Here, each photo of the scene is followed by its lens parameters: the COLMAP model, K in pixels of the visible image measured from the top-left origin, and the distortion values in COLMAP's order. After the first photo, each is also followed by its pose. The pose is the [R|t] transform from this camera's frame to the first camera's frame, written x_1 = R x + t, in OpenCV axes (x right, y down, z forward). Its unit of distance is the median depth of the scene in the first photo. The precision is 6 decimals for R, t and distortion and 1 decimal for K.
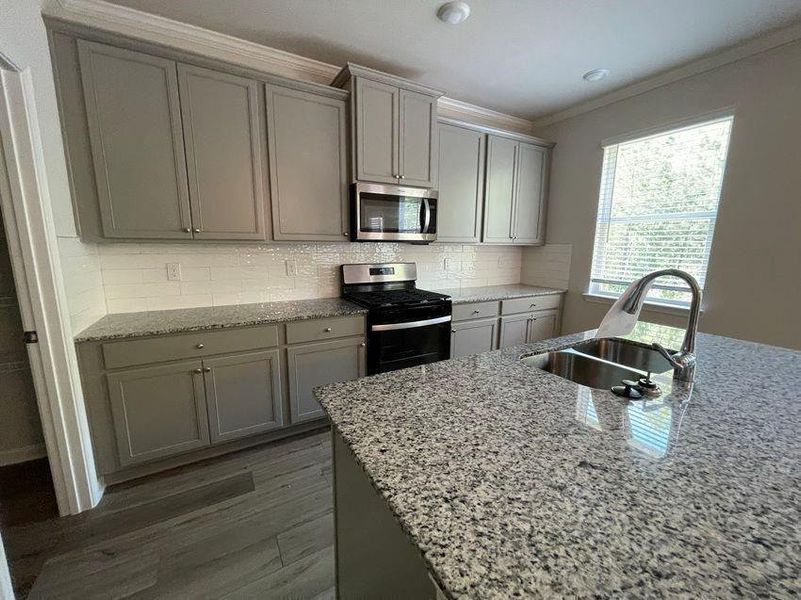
lens RADIAL K [[327.1, 0, 403.4], [0, 327.1, 299.5], [0, 0, 1]] dist [0.004421, 0.000542]
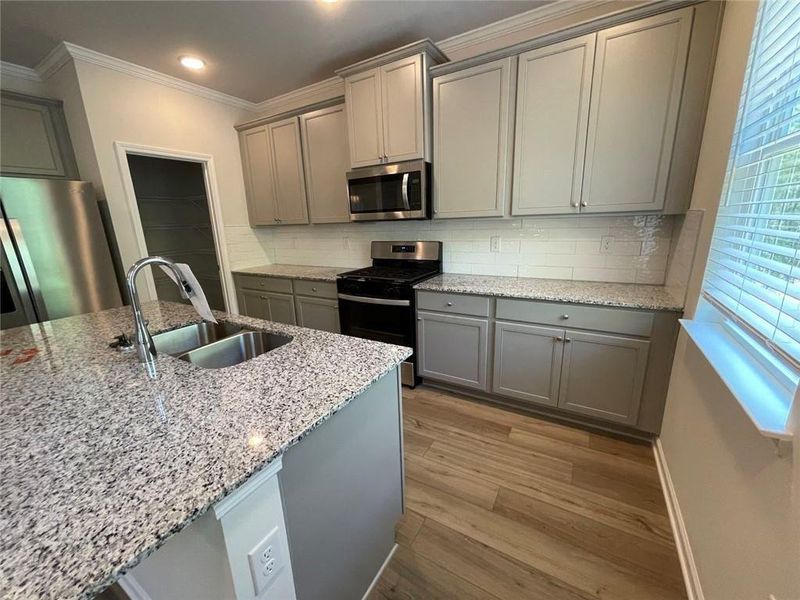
lens RADIAL K [[326.7, 0, 396.1], [0, 326.7, 301.8], [0, 0, 1]] dist [0.004421, 0.000542]
pose [[0.472812, 0.183991, -0.861740, 0.682531], [-0.111085, 0.982601, 0.148846, -0.059807], [0.874133, 0.025350, 0.485024, 0.382570]]
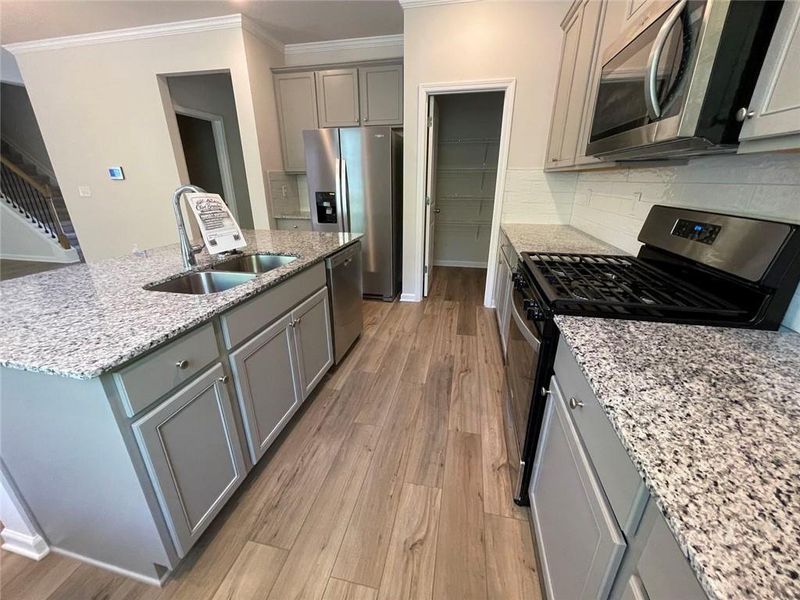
lens RADIAL K [[326.7, 0, 396.0], [0, 326.7, 298.9], [0, 0, 1]] dist [0.004421, 0.000542]
pose [[-0.685811, 0.240325, -0.686955, 0.397317], [-0.134199, 0.885960, 0.443921, -0.116256], [0.715300, 0.396634, -0.575350, 0.803201]]
